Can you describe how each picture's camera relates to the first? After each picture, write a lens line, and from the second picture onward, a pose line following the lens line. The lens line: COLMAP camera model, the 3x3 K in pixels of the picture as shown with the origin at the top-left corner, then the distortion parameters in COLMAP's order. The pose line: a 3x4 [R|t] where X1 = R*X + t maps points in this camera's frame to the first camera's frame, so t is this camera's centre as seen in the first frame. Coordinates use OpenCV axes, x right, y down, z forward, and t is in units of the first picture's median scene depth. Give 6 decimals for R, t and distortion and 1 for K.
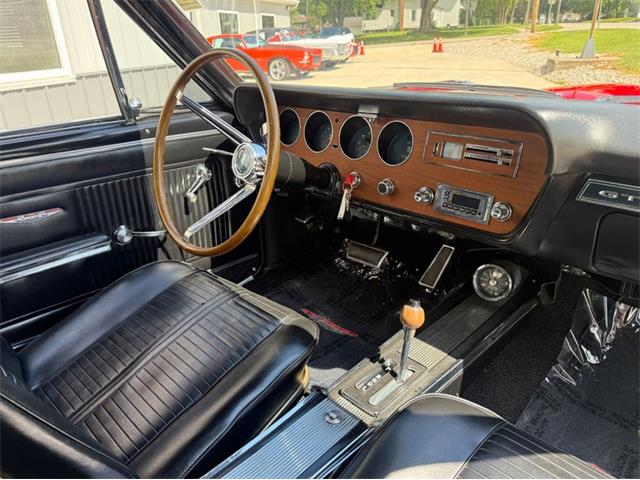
lens RADIAL K [[478.2, 0, 330.4], [0, 478.2, 250.0], [0, 0, 1]] dist [0.007029, -0.008973]
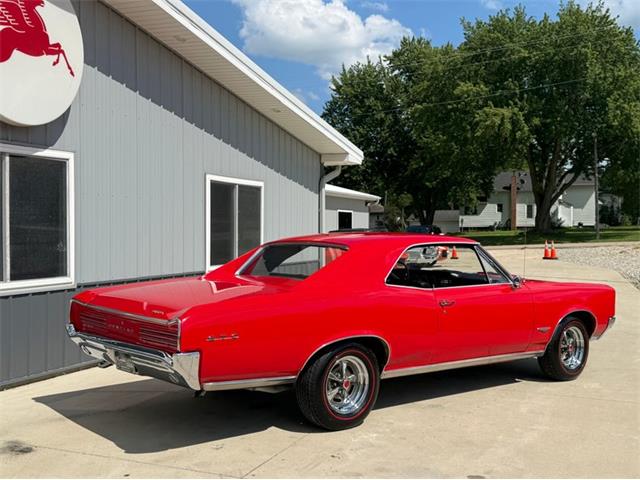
lens RADIAL K [[727.2, 0, 327.9], [0, 727.2, 236.2], [0, 0, 1]] dist [0.063144, 0.000000]
pose [[0.992255, 0.034100, -0.119447, -0.047433], [-0.079084, 0.914944, -0.395757, 1.982042], [0.095792, 0.402138, 0.910554, -4.966830]]
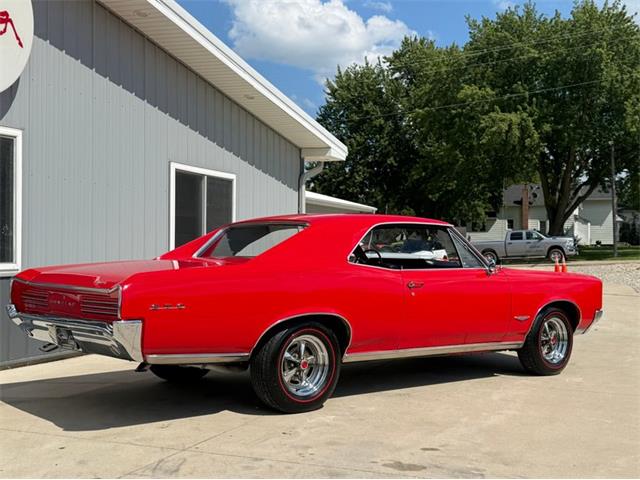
lens RADIAL K [[798.2, 0, 333.1], [0, 798.2, 241.3], [0, 0, 1]] dist [0.088282, 0.000000]
pose [[0.993443, 0.035343, -0.108727, 0.229664], [-0.077568, 0.907007, -0.413910, 2.318038], [0.083987, 0.419630, 0.903801, -5.015417]]
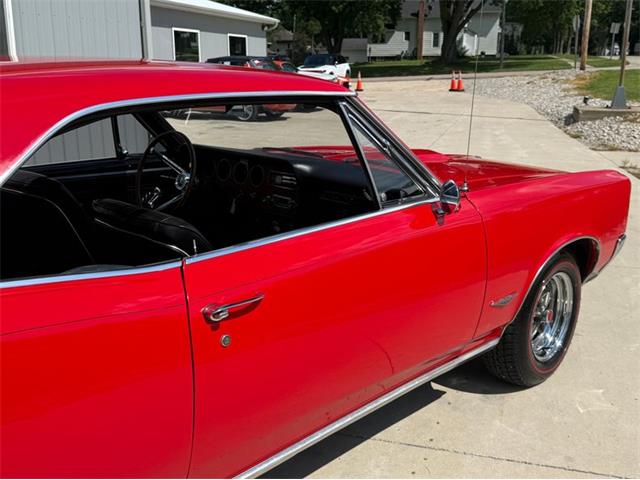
lens RADIAL K [[689.6, 0, 340.5], [0, 689.6, 251.2], [0, 0, 1]] dist [0.068327, 0.000000]
pose [[0.999115, 0.030403, 0.029065, 0.356178], [-0.025632, 0.987994, -0.152354, 0.459772], [-0.033348, 0.151474, 0.987898, -1.614043]]
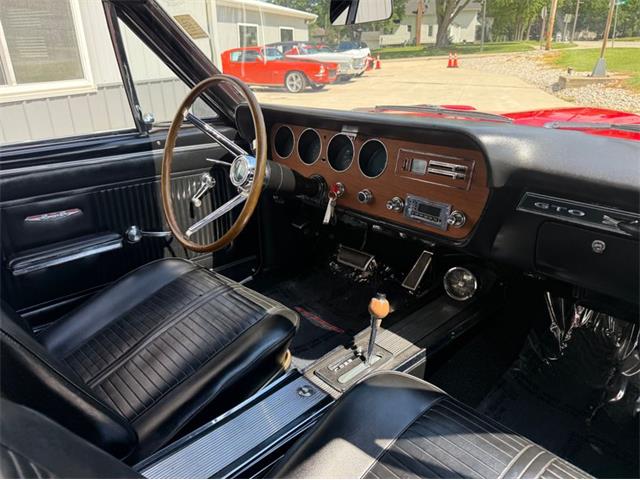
lens RADIAL K [[478.2, 0, 338.3], [0, 478.2, 244.5], [0, 0, 1]] dist [0.007029, -0.008973]
pose [[0.999676, 0.022530, -0.011826, 0.060500], [-0.022912, 0.999184, -0.033269, 0.019230], [0.011067, 0.033529, 0.999376, -0.115388]]
